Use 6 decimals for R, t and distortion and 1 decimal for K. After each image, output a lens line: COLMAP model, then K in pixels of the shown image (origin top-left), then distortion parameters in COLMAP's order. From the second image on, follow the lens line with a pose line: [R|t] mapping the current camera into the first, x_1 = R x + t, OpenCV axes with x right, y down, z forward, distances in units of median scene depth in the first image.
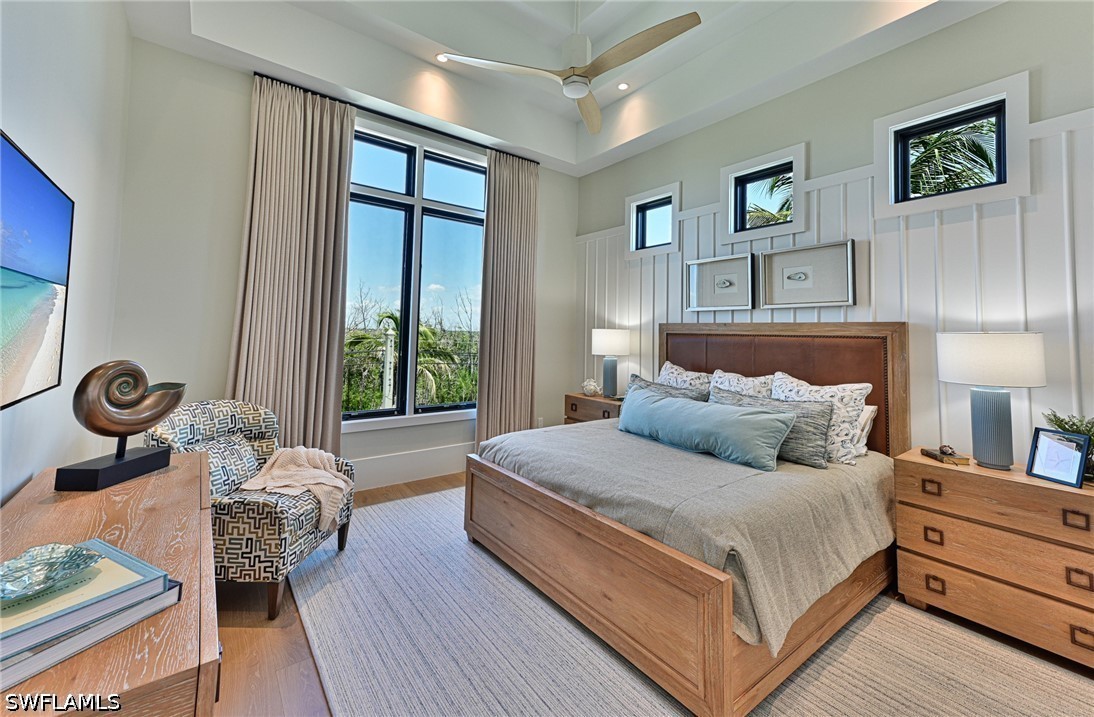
lens RADIAL K [[438.8, 0, 547.7], [0, 438.8, 312.2], [0, 0, 1]] dist [0.014688, -0.000229]
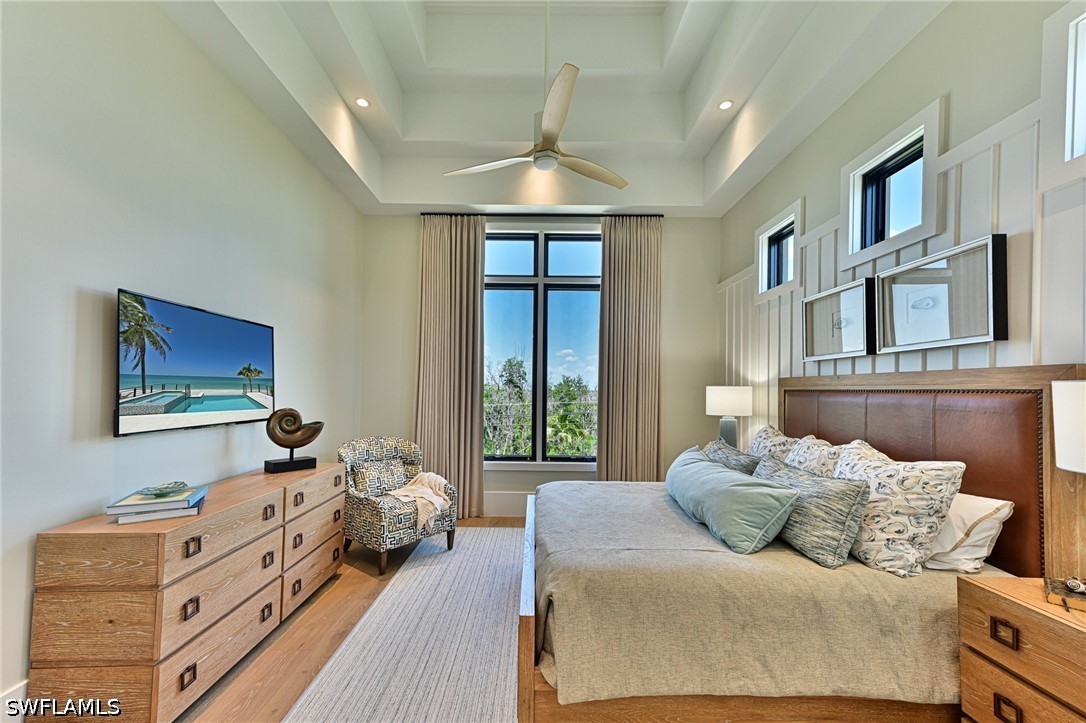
lens RADIAL K [[438.1, 0, 538.7], [0, 438.1, 385.5], [0, 0, 1]] dist [0.018645, 0.000380]
pose [[0.790298, -0.021087, -0.612359, 0.463573], [0.038781, 0.999125, 0.015645, 0.010707], [0.611494, -0.036112, 0.790425, 0.079388]]
